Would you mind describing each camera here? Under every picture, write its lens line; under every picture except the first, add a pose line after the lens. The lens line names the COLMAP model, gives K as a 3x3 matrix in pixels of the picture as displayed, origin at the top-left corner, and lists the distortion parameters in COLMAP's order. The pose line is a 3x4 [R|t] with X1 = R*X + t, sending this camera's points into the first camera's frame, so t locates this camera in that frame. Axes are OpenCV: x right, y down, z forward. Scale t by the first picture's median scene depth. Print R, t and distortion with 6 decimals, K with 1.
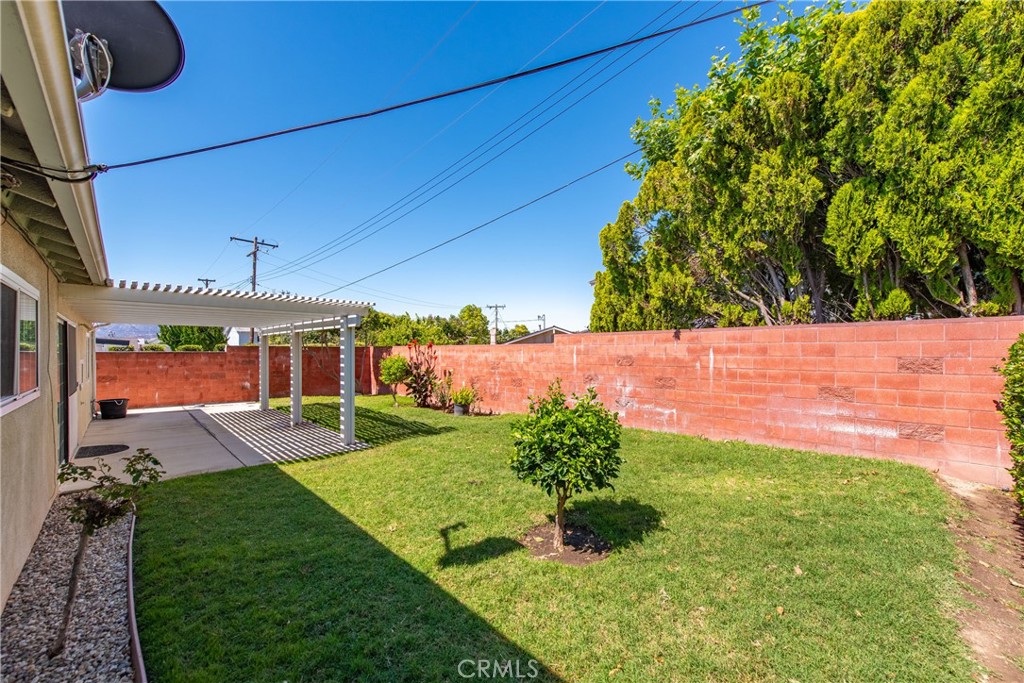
lens RADIAL K [[413.3, 0, 517.4], [0, 413.3, 348.6], [0, 0, 1]] dist [0.017439, -0.000046]
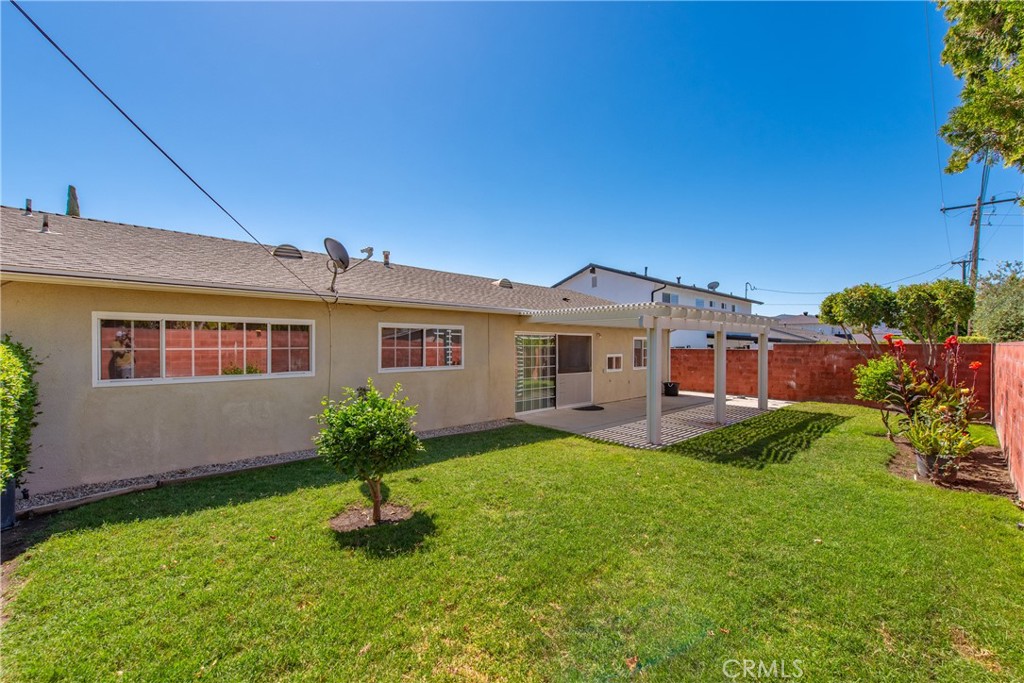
lens RADIAL K [[413.3, 0, 517.4], [0, 413.3, 348.6], [0, 0, 1]] dist [0.017439, -0.000046]
pose [[-0.008116, 0.014449, -0.999863, 0.607317], [0.002018, 0.999894, 0.014433, -0.020511], [0.999965, -0.001900, -0.008145, 0.663690]]
